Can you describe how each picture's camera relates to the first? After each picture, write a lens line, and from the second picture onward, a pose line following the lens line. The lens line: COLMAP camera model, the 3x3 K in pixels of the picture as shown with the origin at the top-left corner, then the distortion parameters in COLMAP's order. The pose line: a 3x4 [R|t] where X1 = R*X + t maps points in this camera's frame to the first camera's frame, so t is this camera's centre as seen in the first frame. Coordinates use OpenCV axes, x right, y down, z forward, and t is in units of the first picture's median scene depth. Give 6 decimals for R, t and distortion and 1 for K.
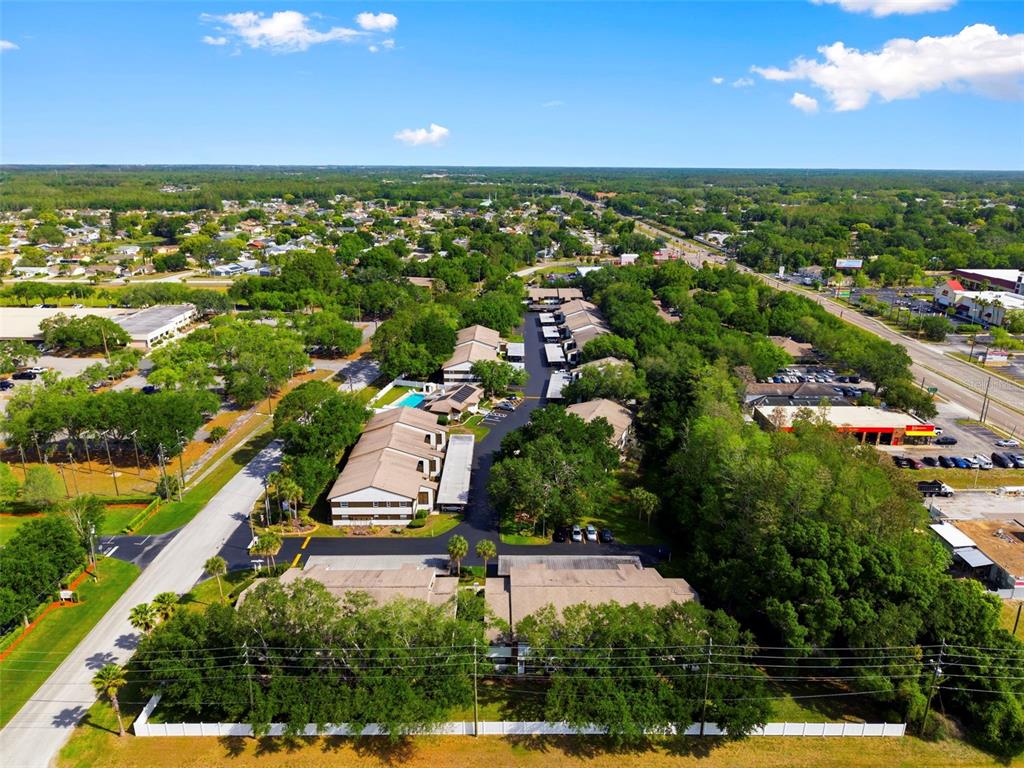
lens RADIAL K [[682.1, 0, 520.7], [0, 682.1, 385.7], [0, 0, 1]] dist [0.033196, -0.039034]
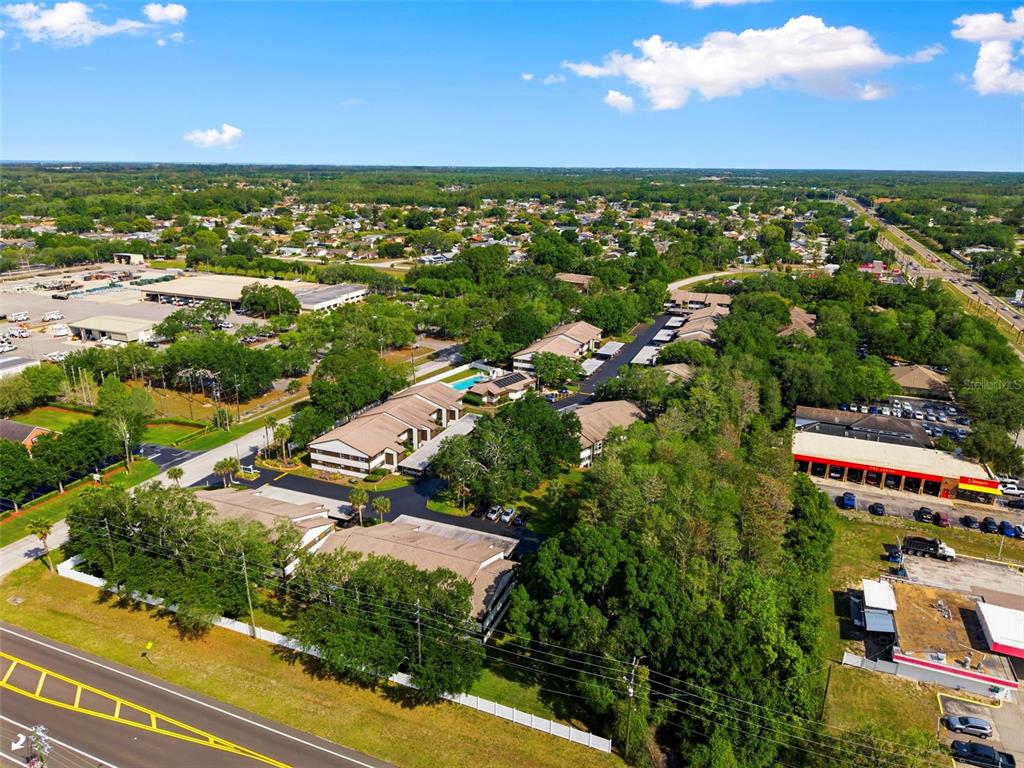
lens RADIAL K [[682.1, 0, 520.7], [0, 682.1, 385.7], [0, 0, 1]] dist [0.033196, -0.039034]
pose [[0.923477, 0.120924, -0.364099, 0.402413], [-0.122089, 0.992320, 0.019909, -0.003702], [0.363710, 0.026067, 0.931147, 0.023276]]
